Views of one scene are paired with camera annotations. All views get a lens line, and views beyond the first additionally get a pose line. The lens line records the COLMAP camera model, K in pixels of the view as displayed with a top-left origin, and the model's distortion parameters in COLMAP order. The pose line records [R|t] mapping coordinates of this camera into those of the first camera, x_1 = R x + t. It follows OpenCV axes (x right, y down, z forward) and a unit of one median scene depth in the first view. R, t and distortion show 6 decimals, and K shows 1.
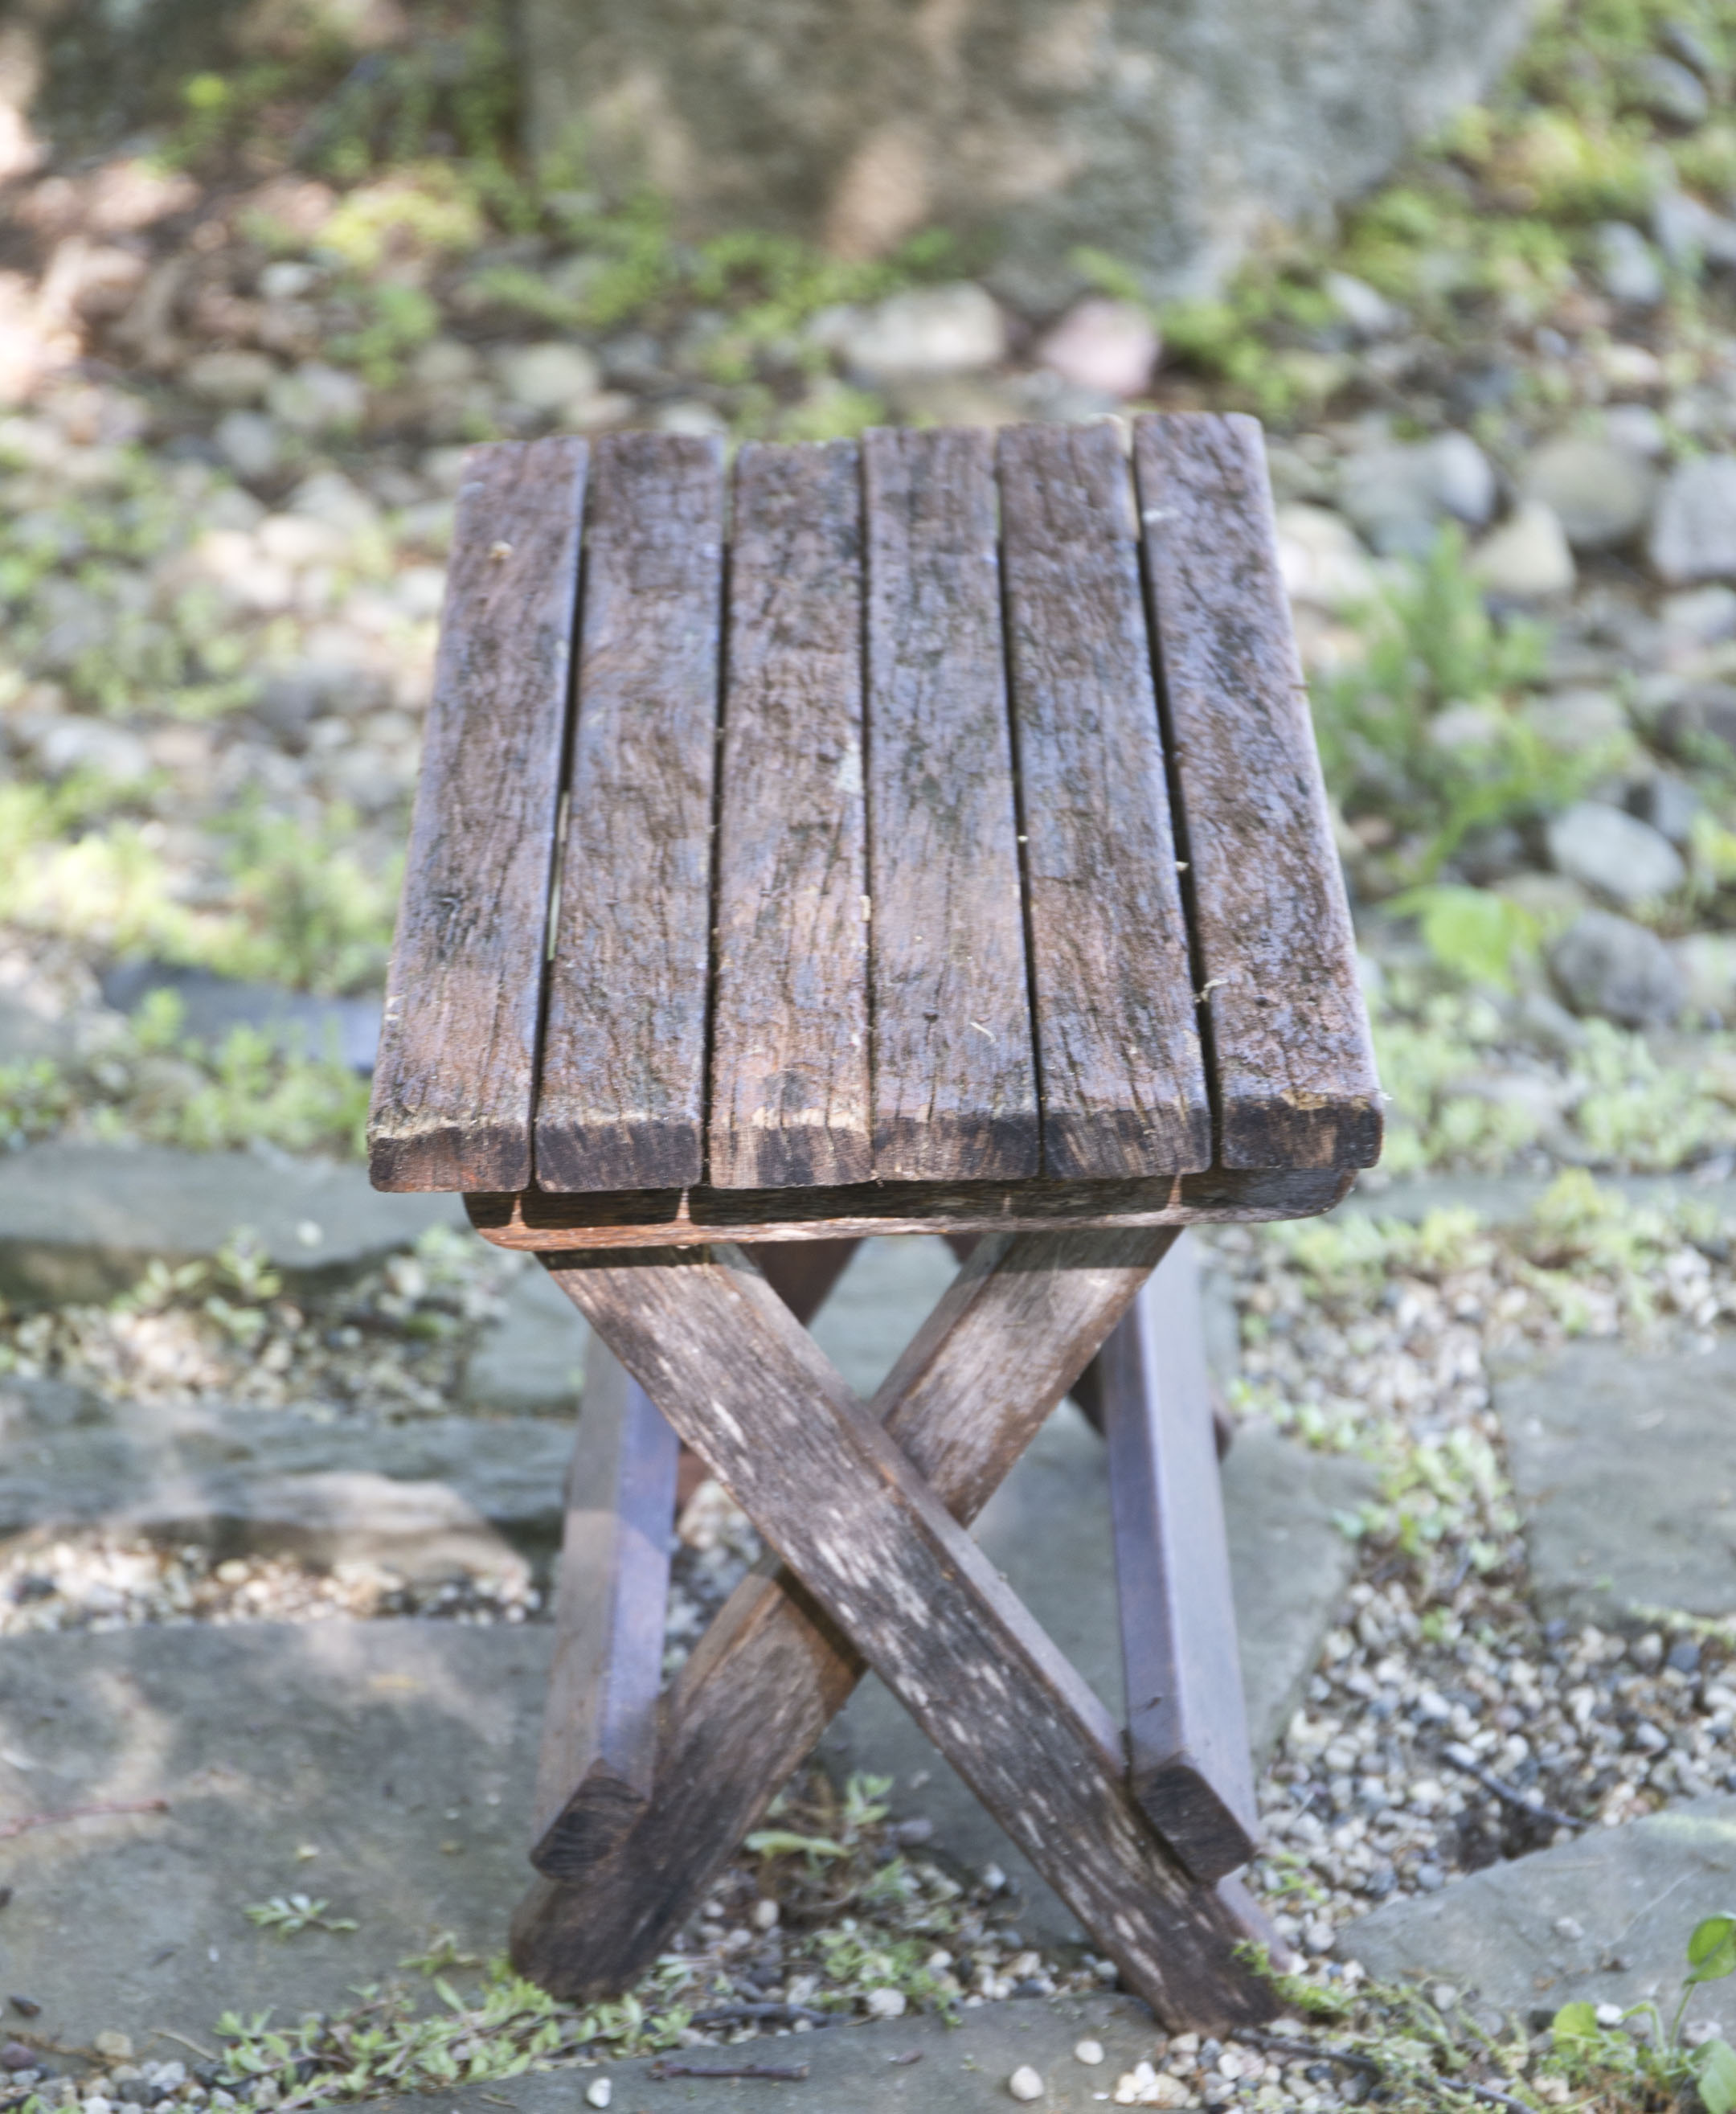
lens RADIAL K [[5628.6, 0, 840.4], [0, 5628.6, 1165.4], [0, 0, 1]] dist [0.110202, 0.000000]
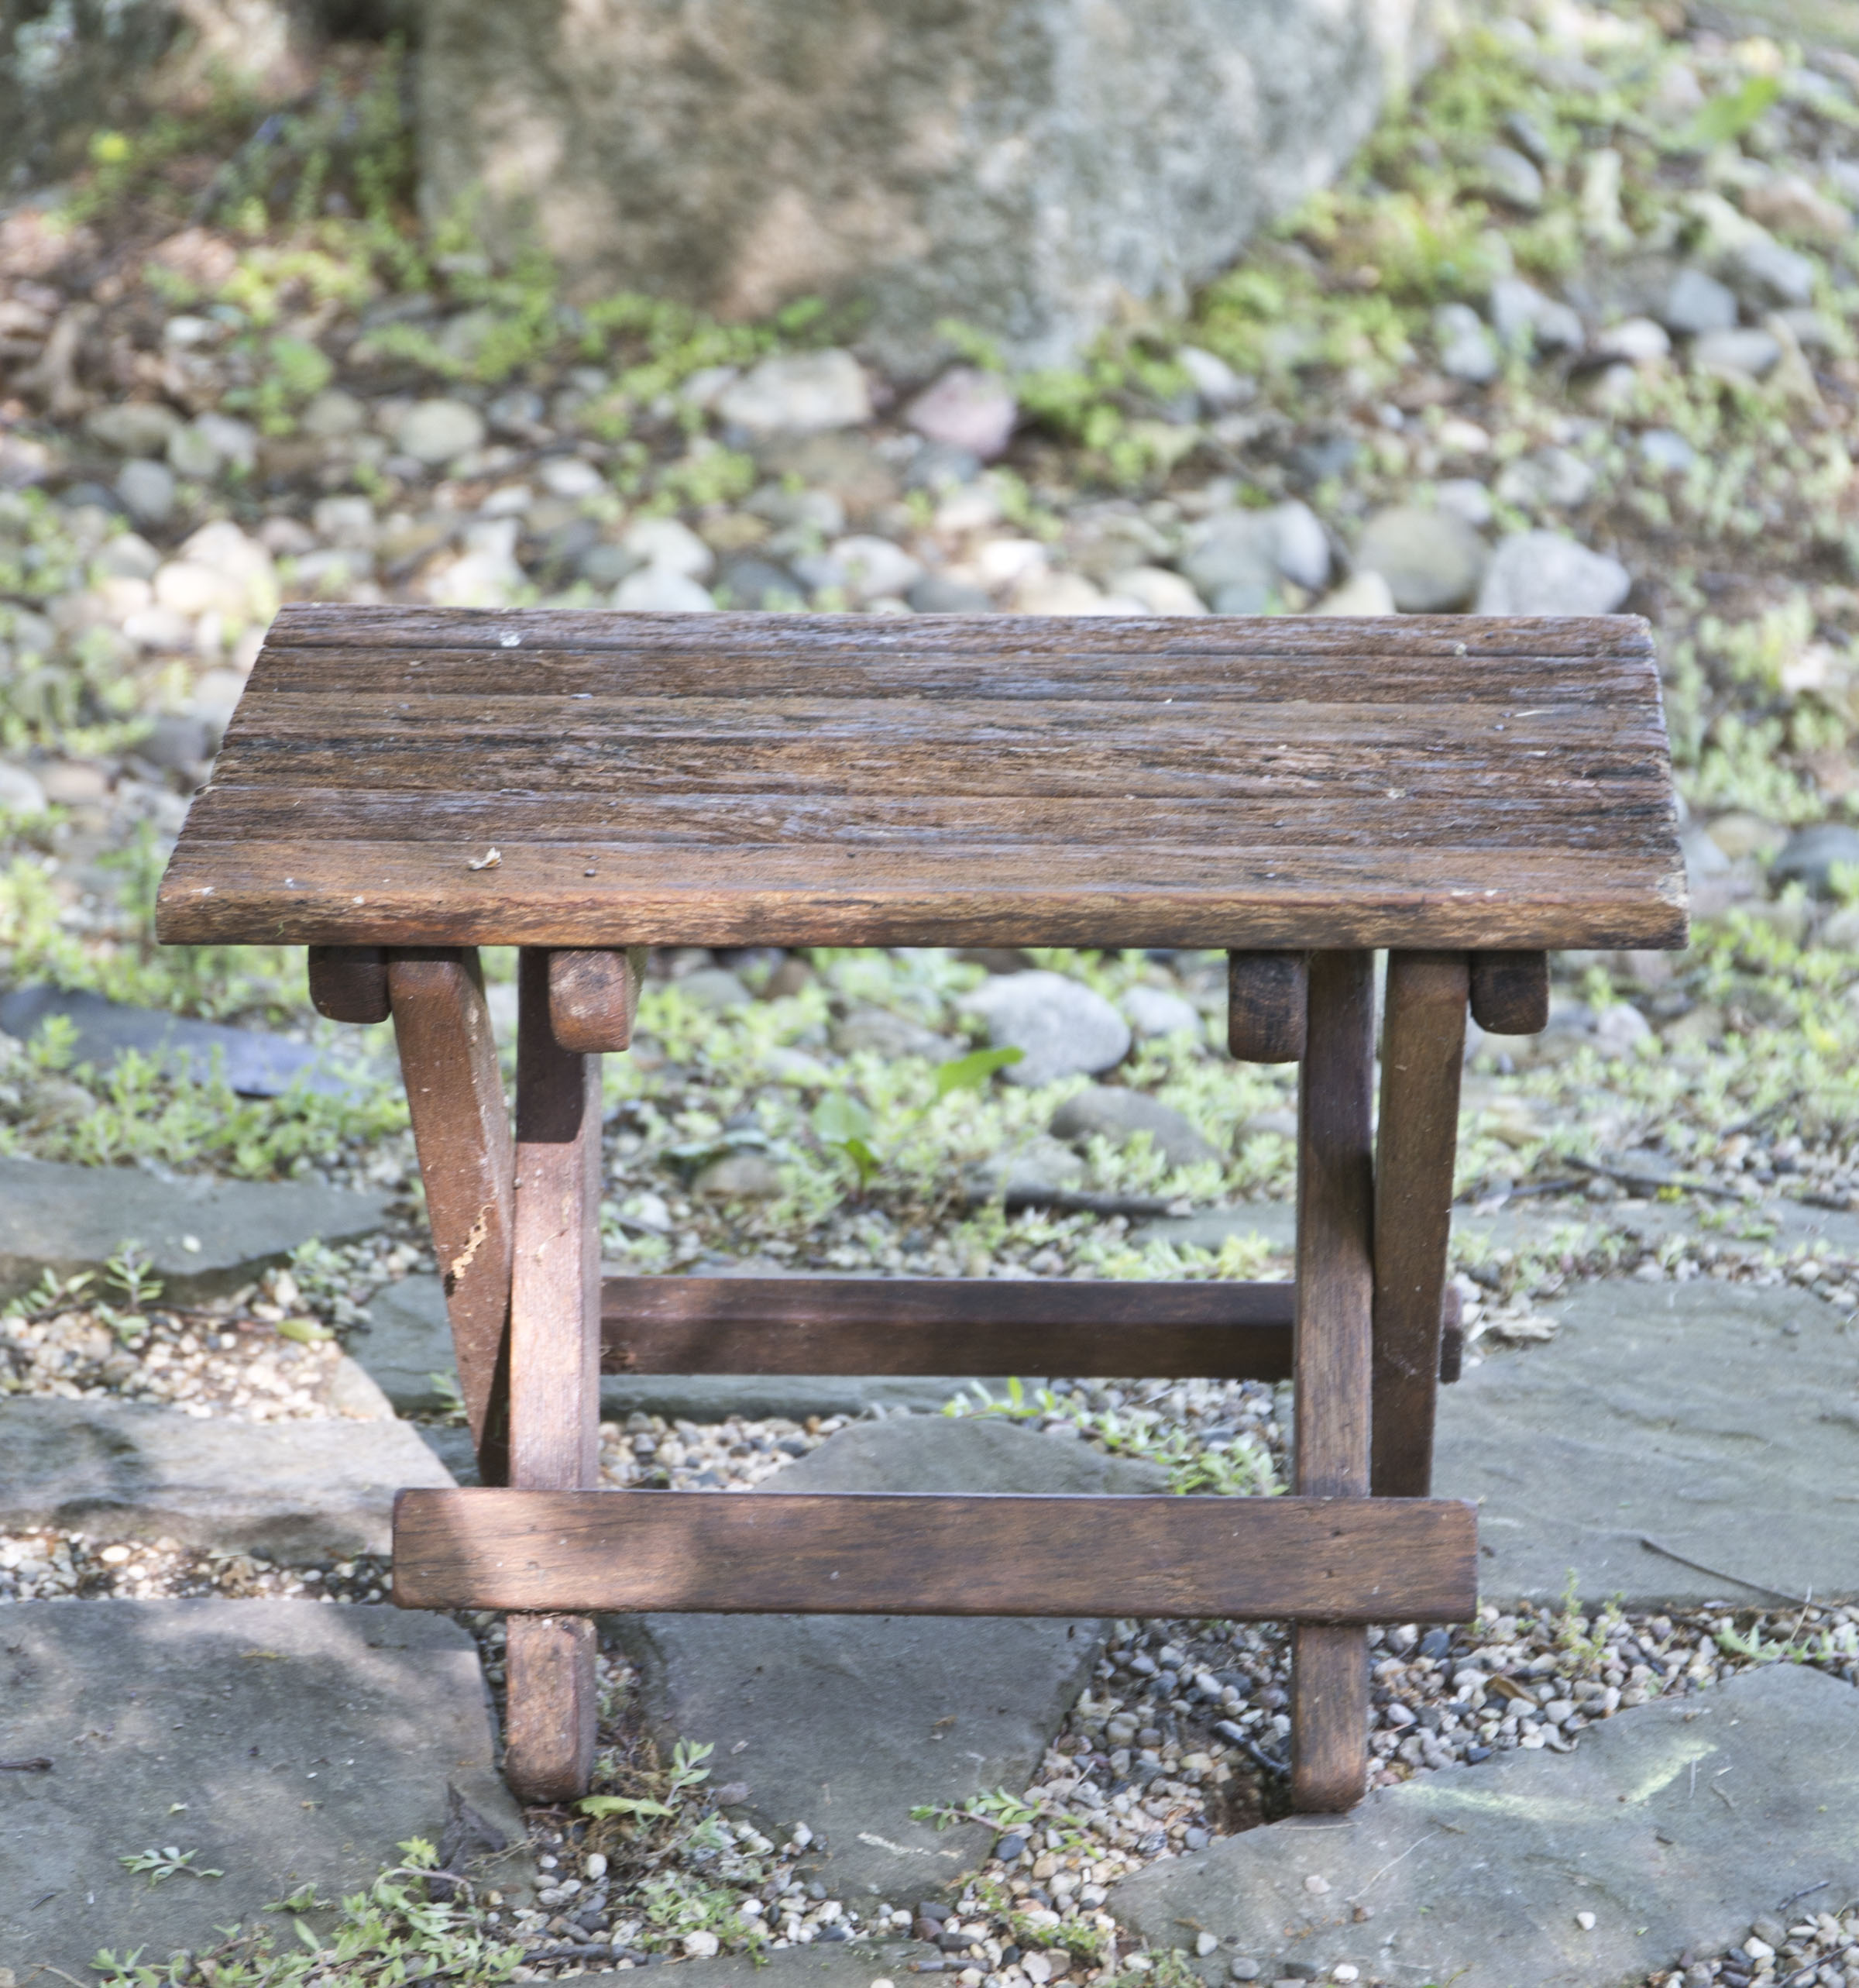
lens RADIAL K [[5782.8, 0, 940.9], [0, 5782.8, 903.6], [0, 0, 1]] dist [0.102016, 0.000000]
pose [[0.999290, 0.015218, 0.034471, 0.010644], [-0.013504, 0.998686, -0.049437, -0.000113], [-0.035178, 0.048936, 0.998182, -0.124692]]
